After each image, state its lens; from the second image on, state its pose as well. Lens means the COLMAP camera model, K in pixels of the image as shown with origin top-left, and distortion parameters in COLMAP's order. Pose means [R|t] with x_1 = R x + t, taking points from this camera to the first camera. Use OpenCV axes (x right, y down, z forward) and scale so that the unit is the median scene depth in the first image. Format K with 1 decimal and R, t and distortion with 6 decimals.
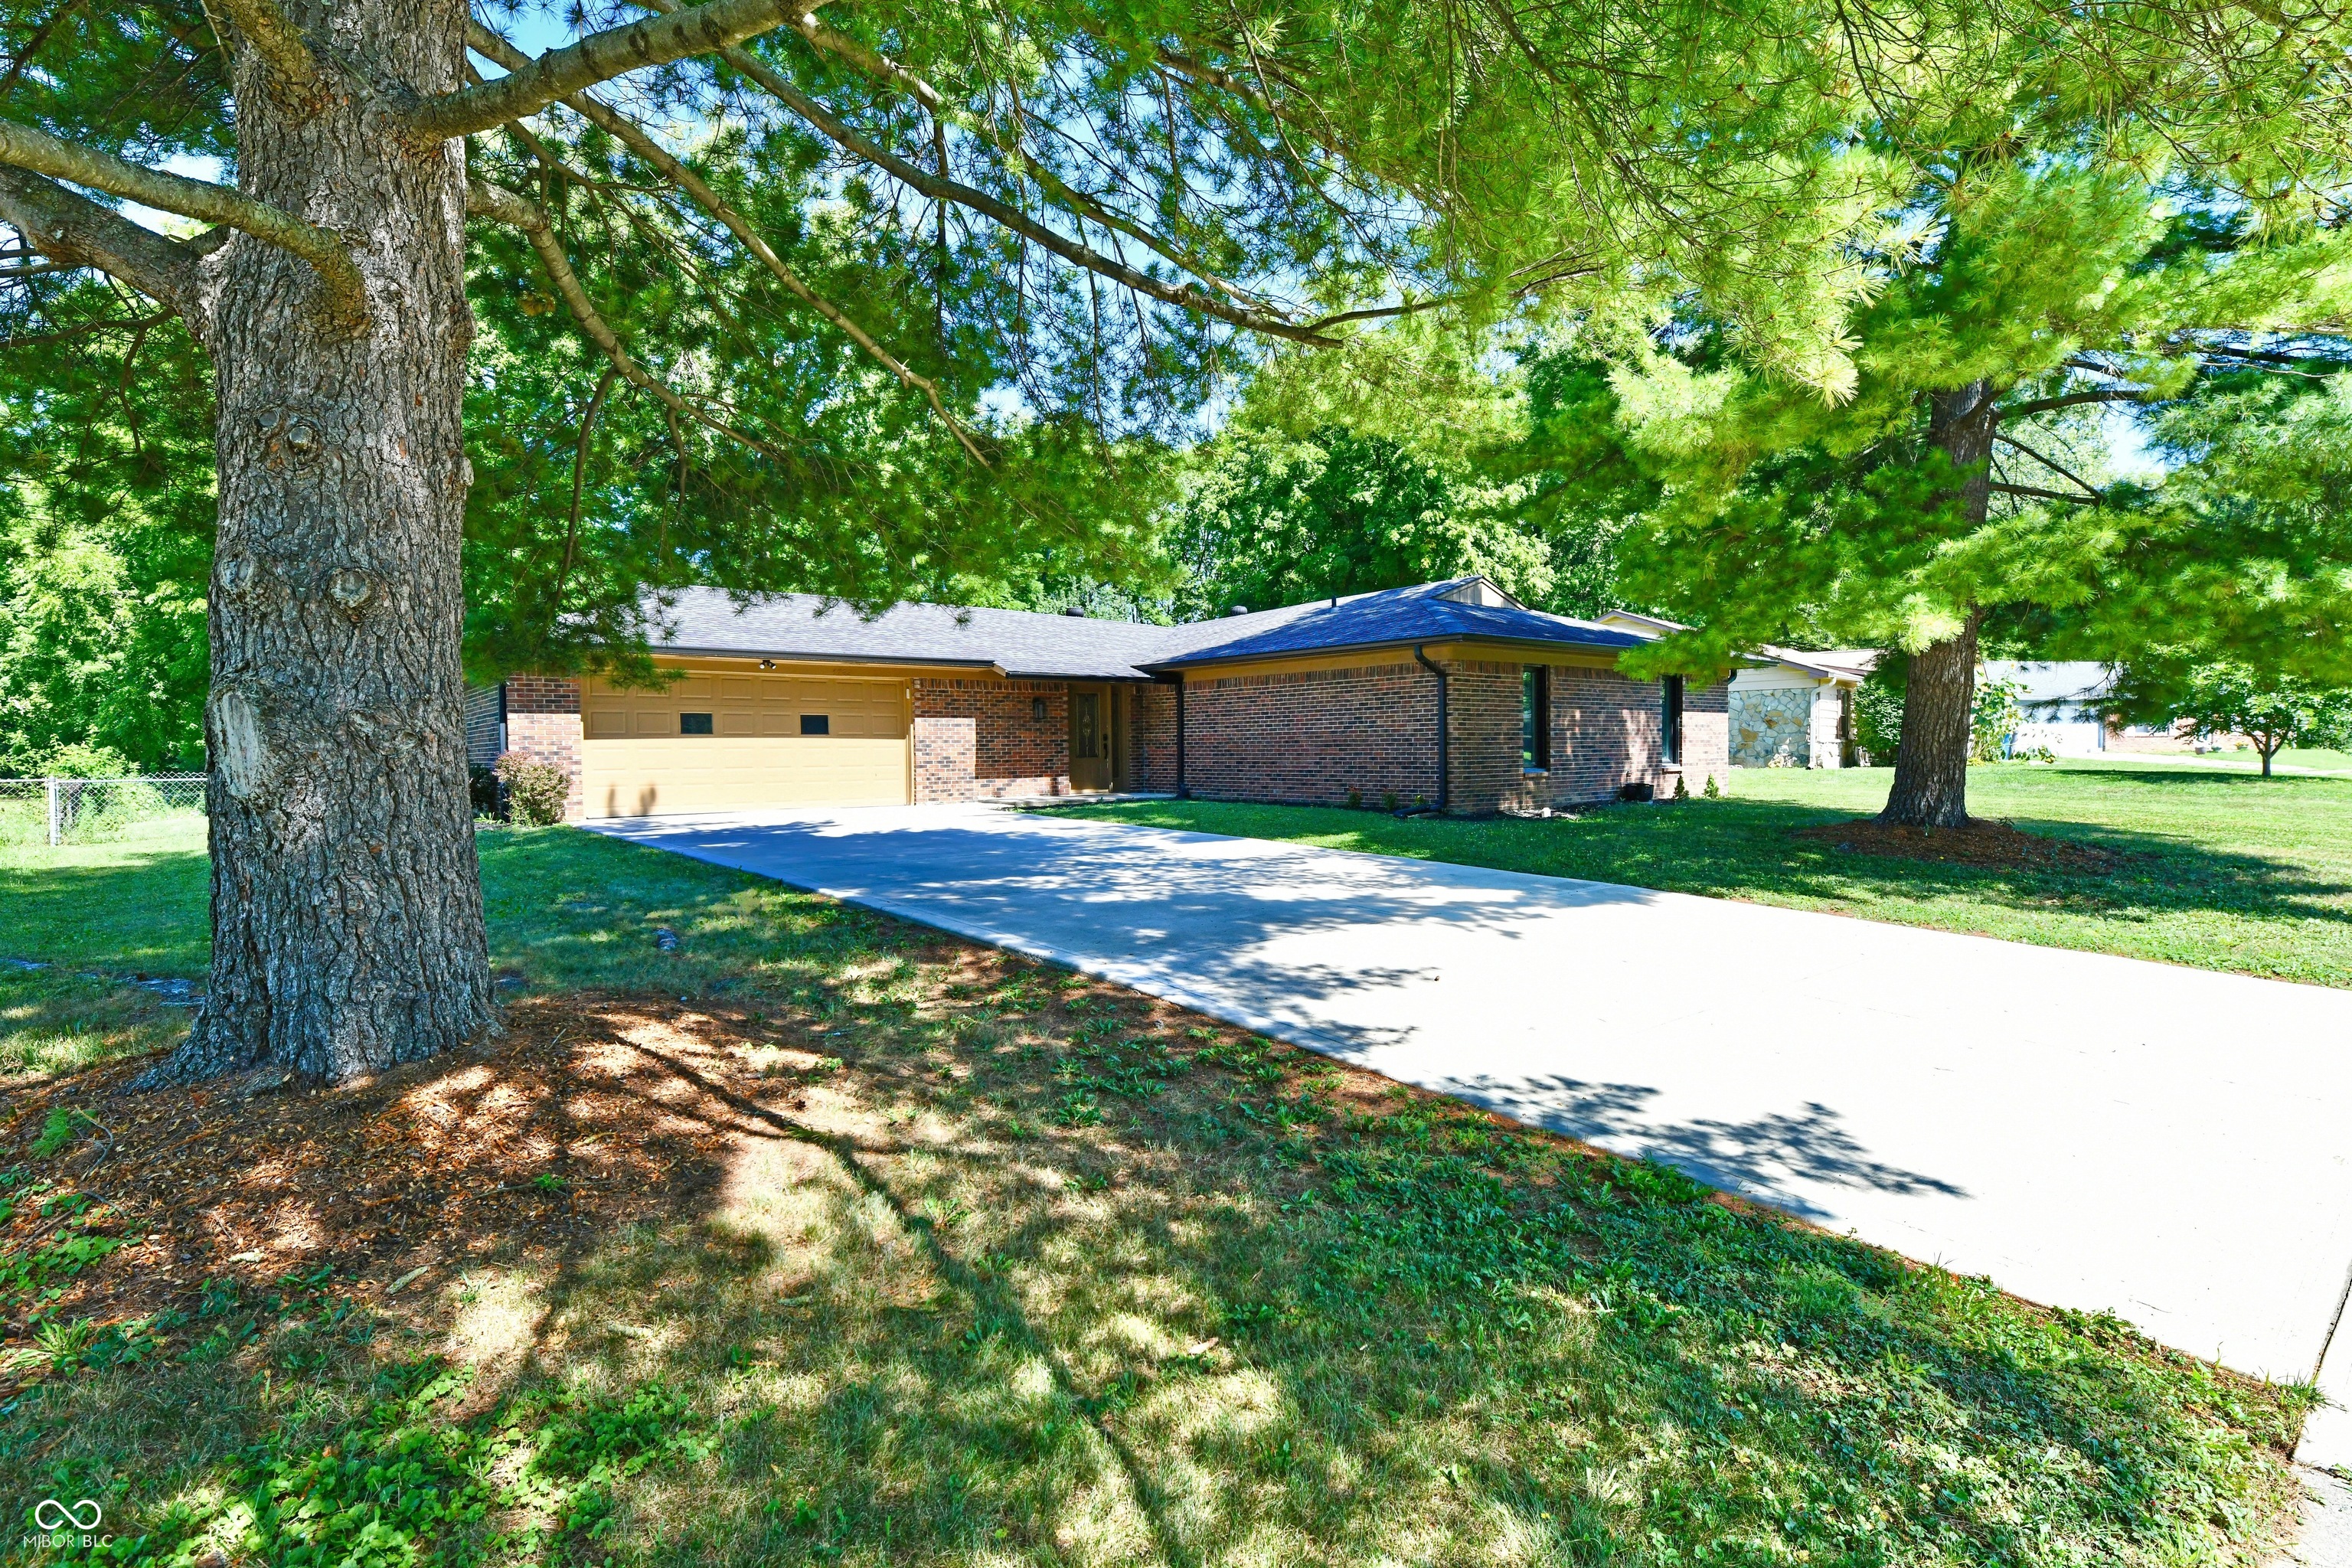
lens RADIAL K [[1171.2, 0, 1171.0], [0, 1171.2, 774.6], [0, 0, 1]] dist [-0.003105, -0.000028]
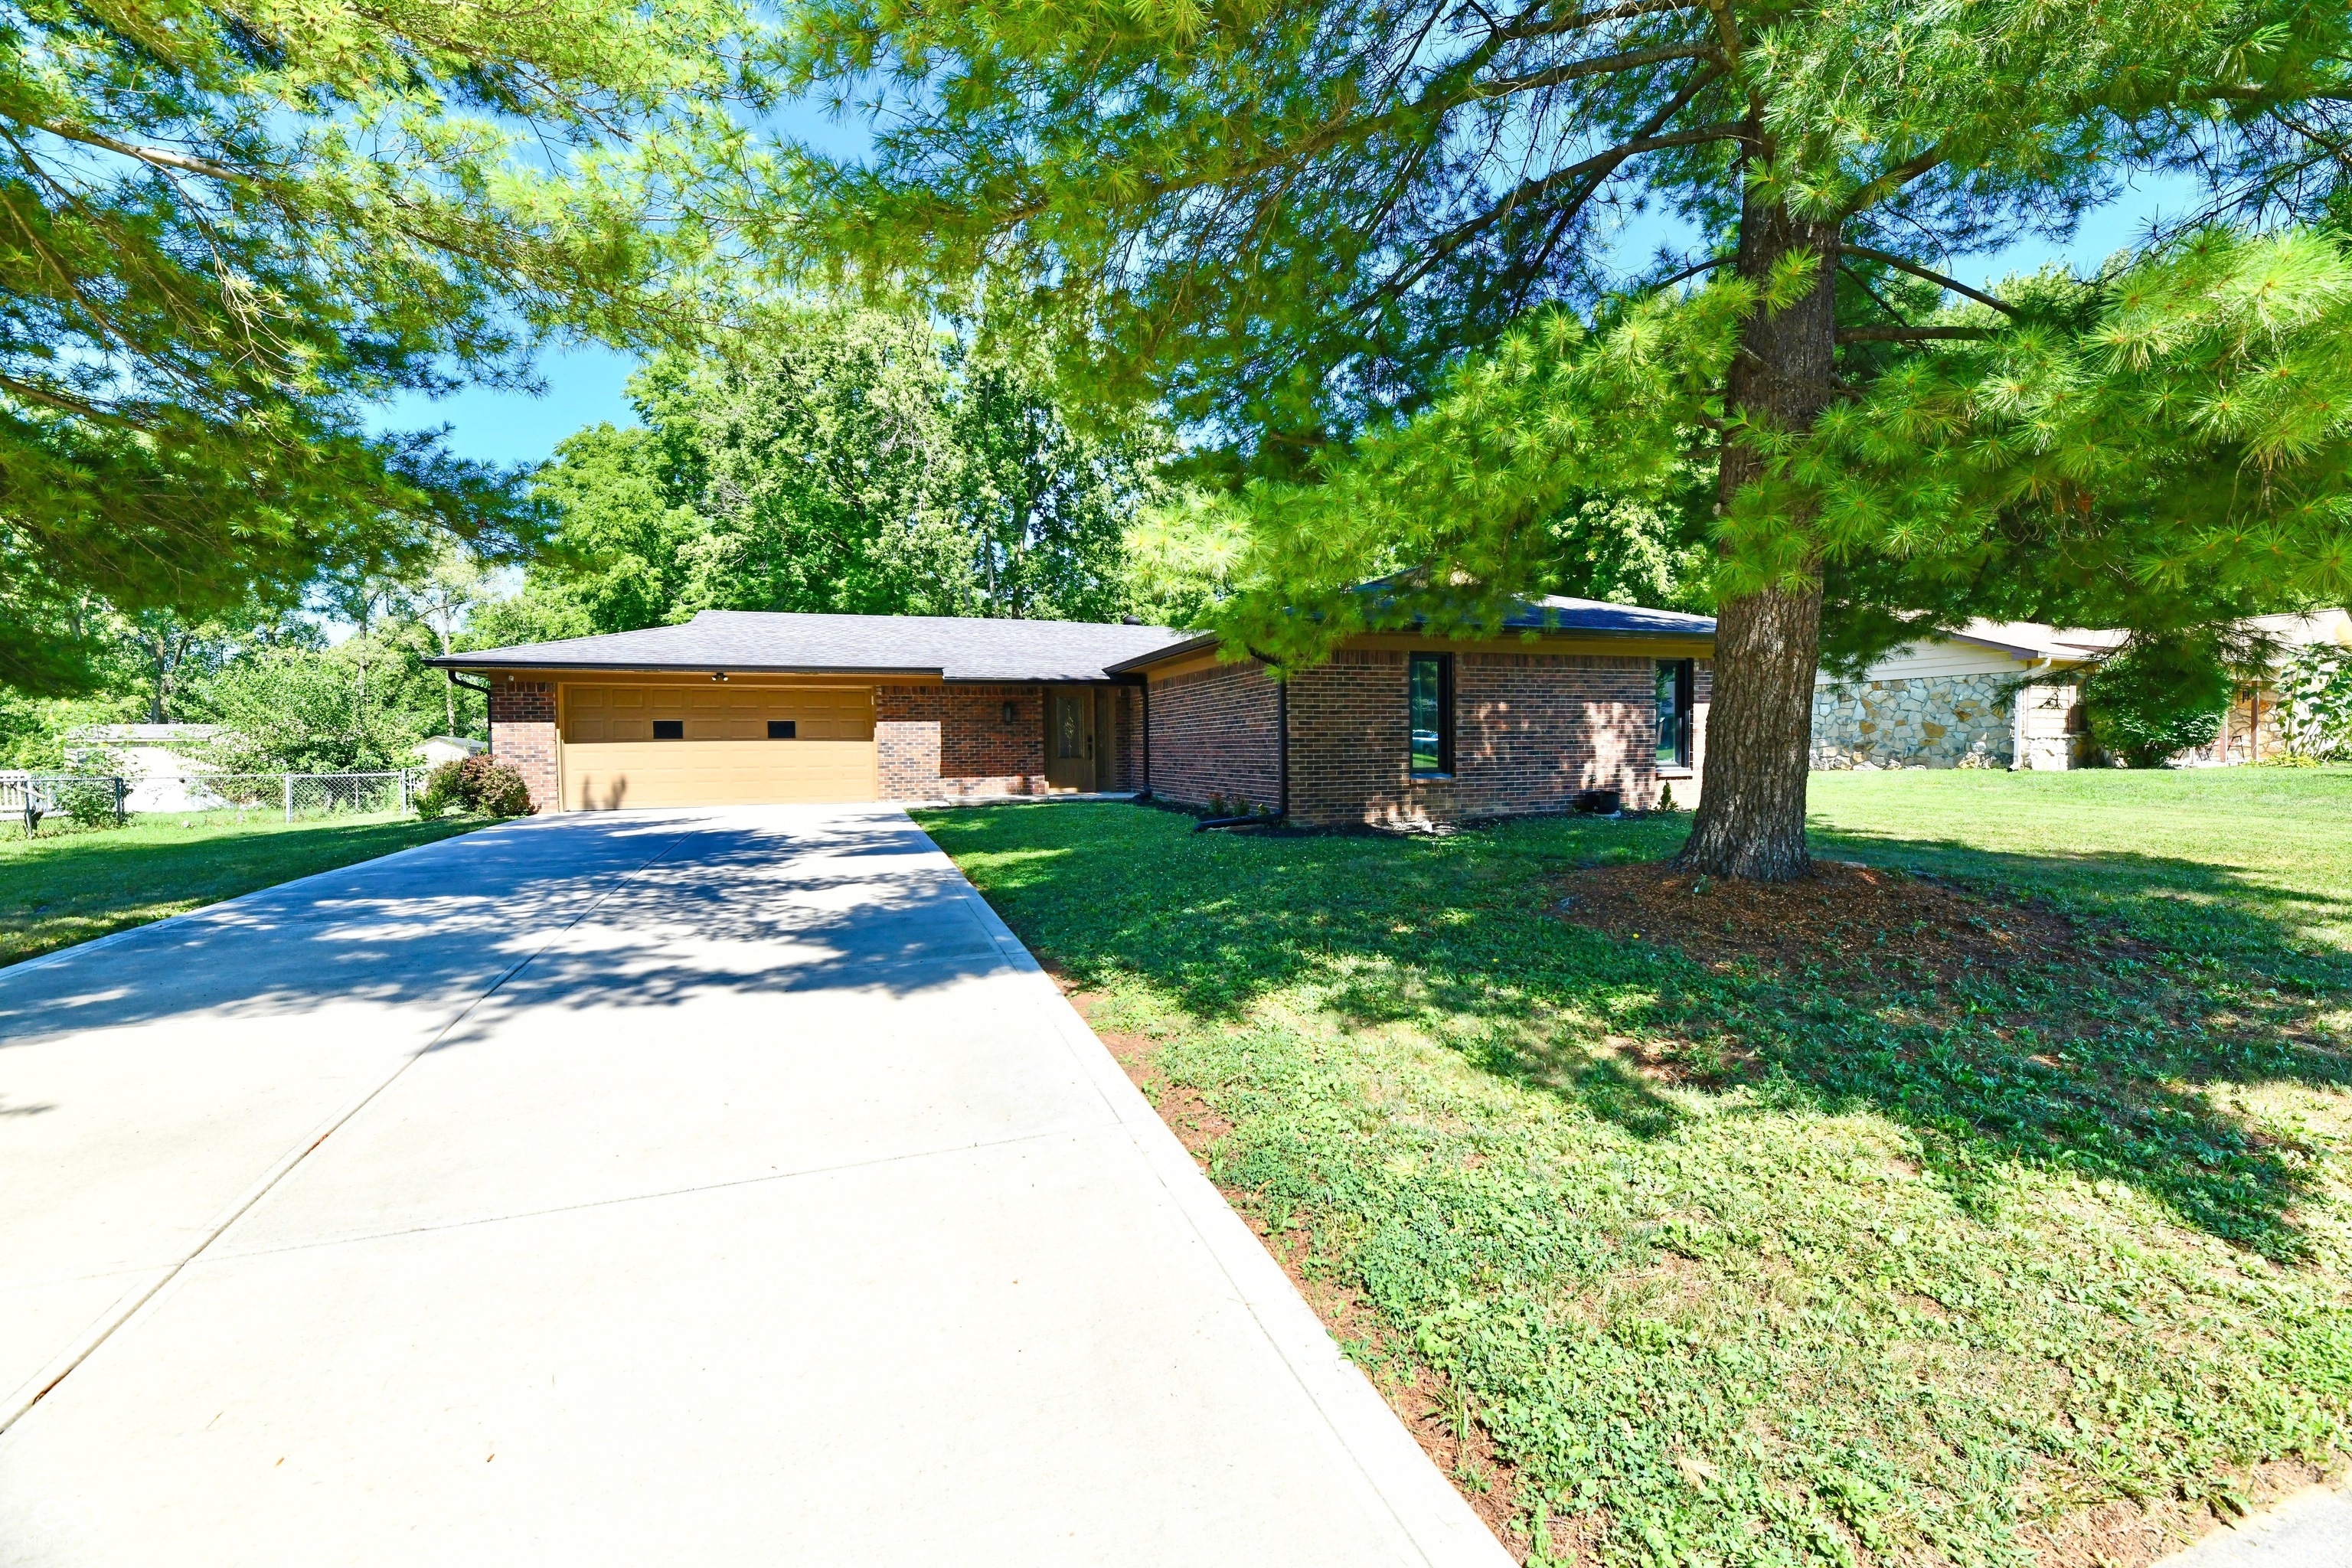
lens RADIAL K [[965.8, 0, 1177.8], [0, 965.8, 770.2], [0, 0, 1]] dist [-0.006291, -0.000845]
pose [[0.938270, 0.005750, -0.345856, 0.228707], [-0.004134, 0.999977, 0.005409, -0.006310], [0.345879, -0.003645, 0.938272, 0.163741]]
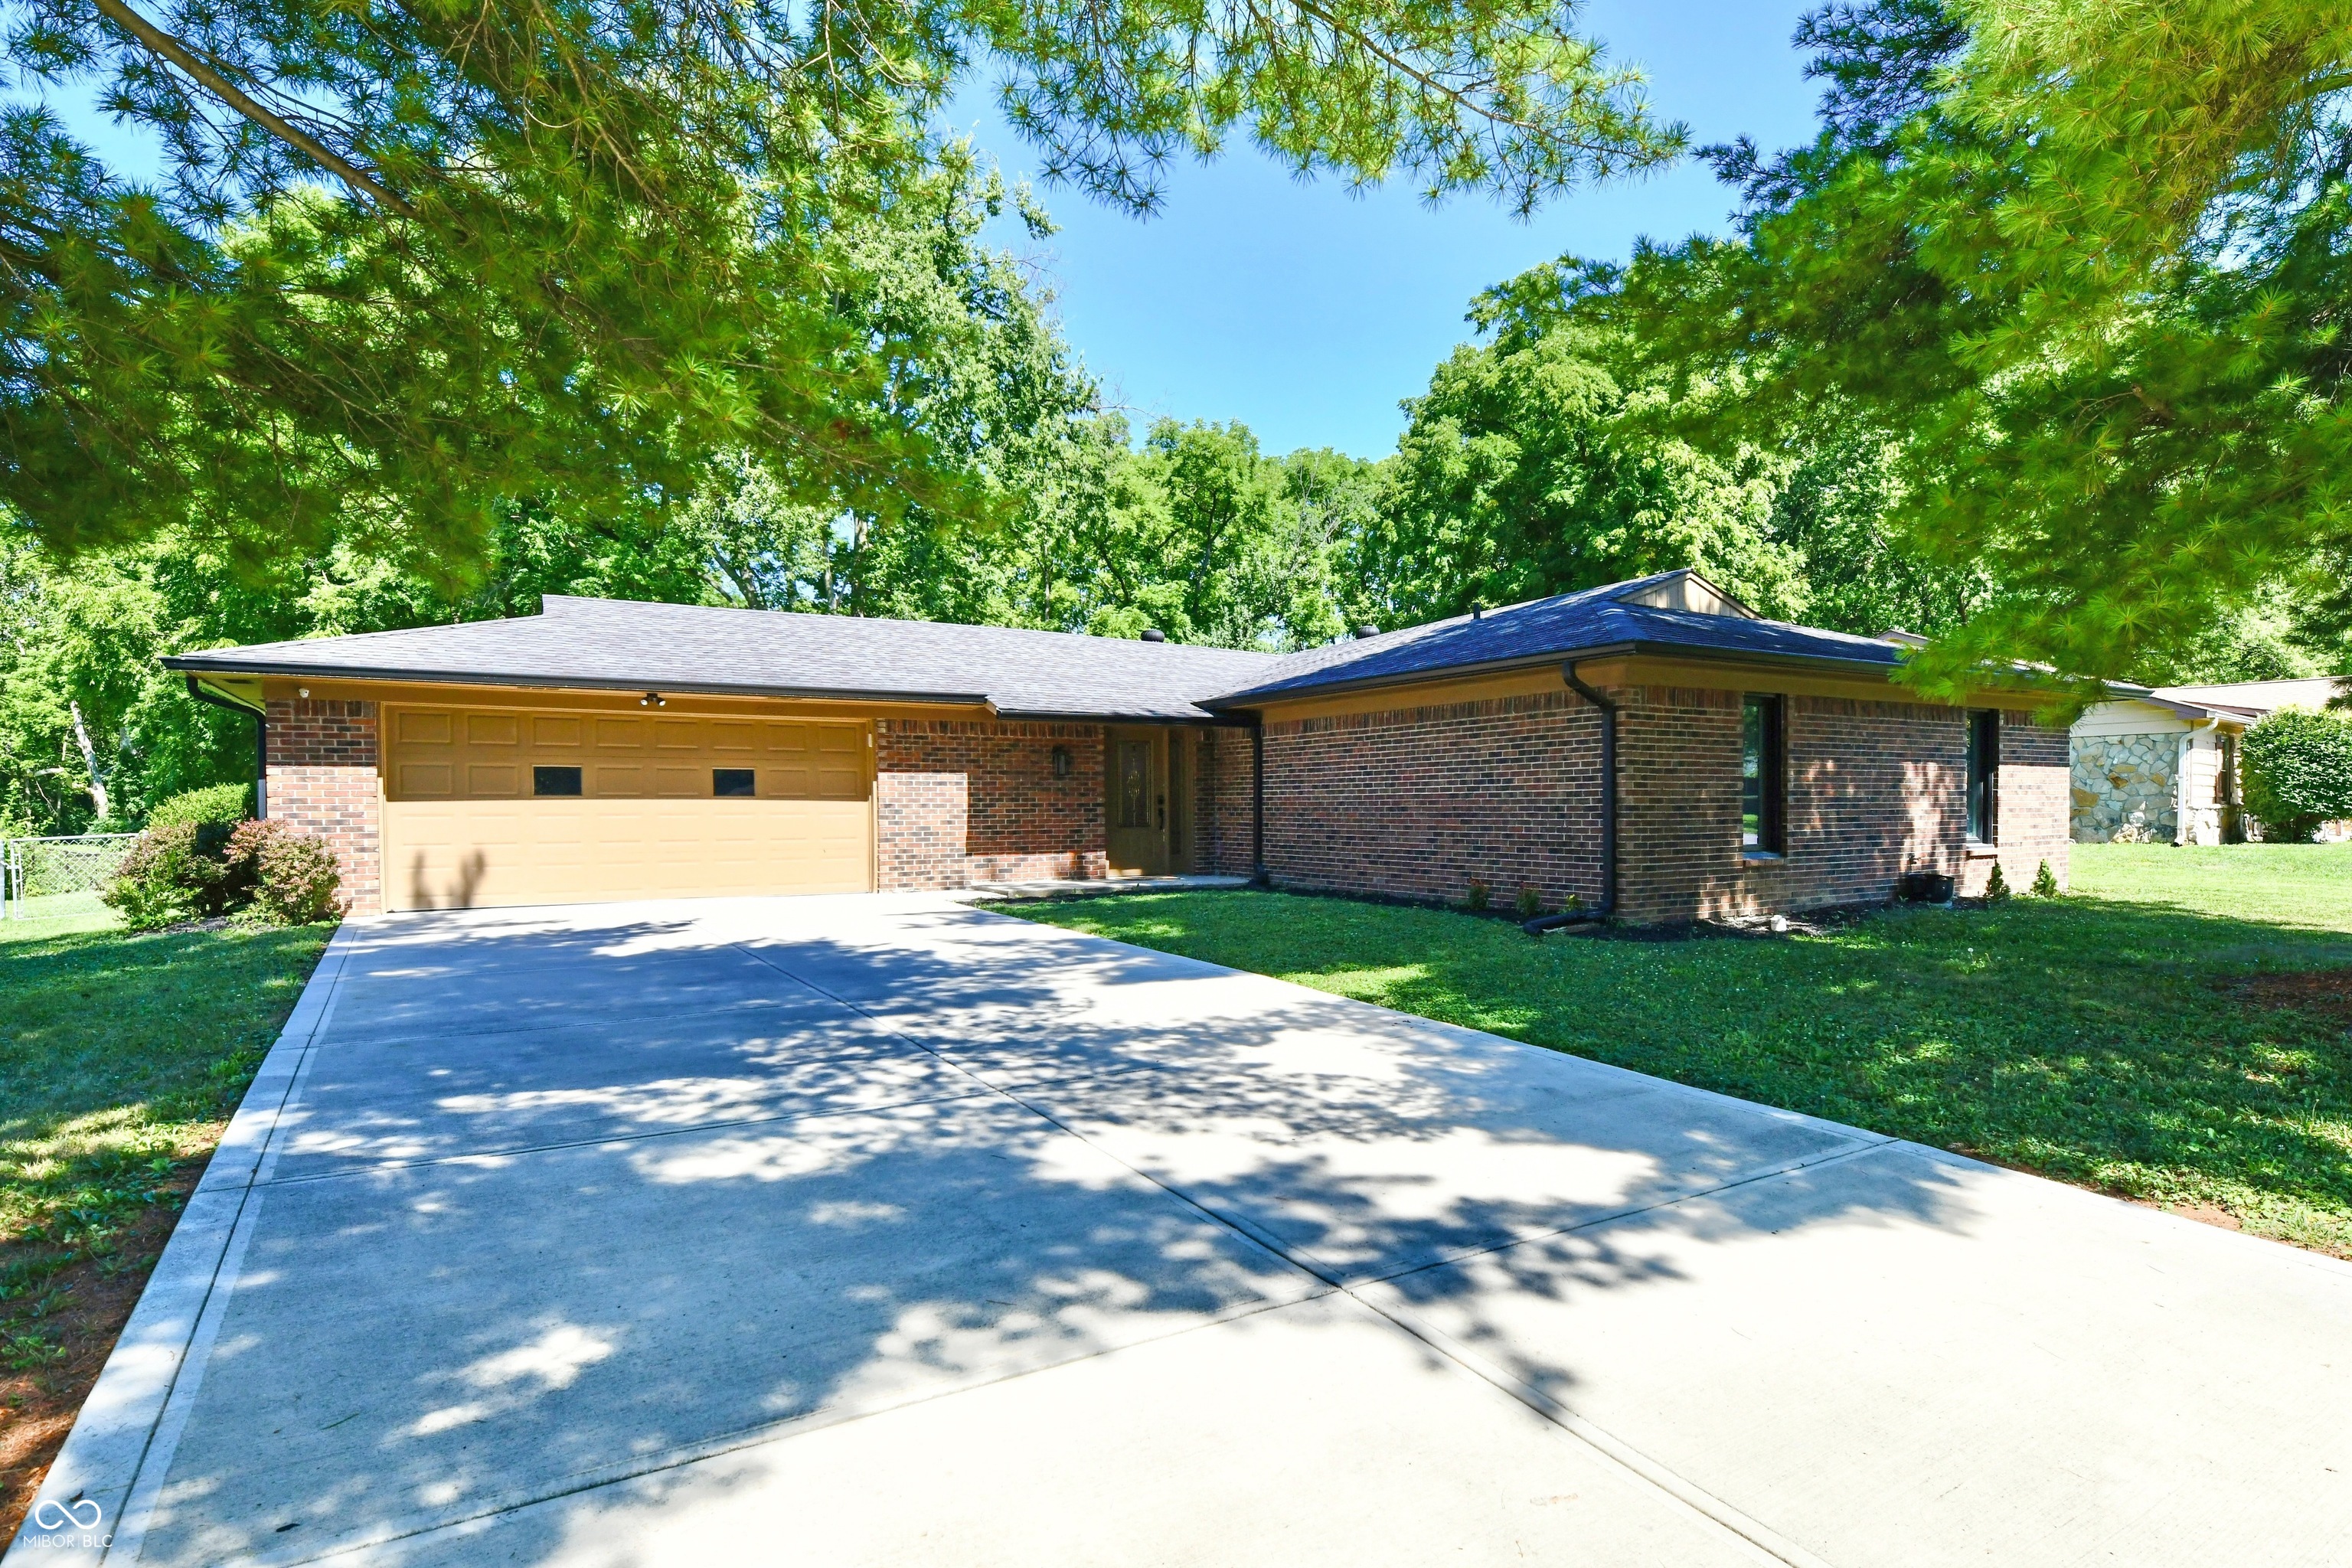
lens RADIAL K [[1261.5, 0, 1223.9], [0, 1261.5, 826.6], [0, 0, 1]] dist [-0.004500, -0.003560]
pose [[0.992055, 0.007215, -0.125594, 0.060930], [-0.007828, 0.999960, -0.004387, -0.008440], [0.125557, 0.005336, 0.992072, 0.158732]]
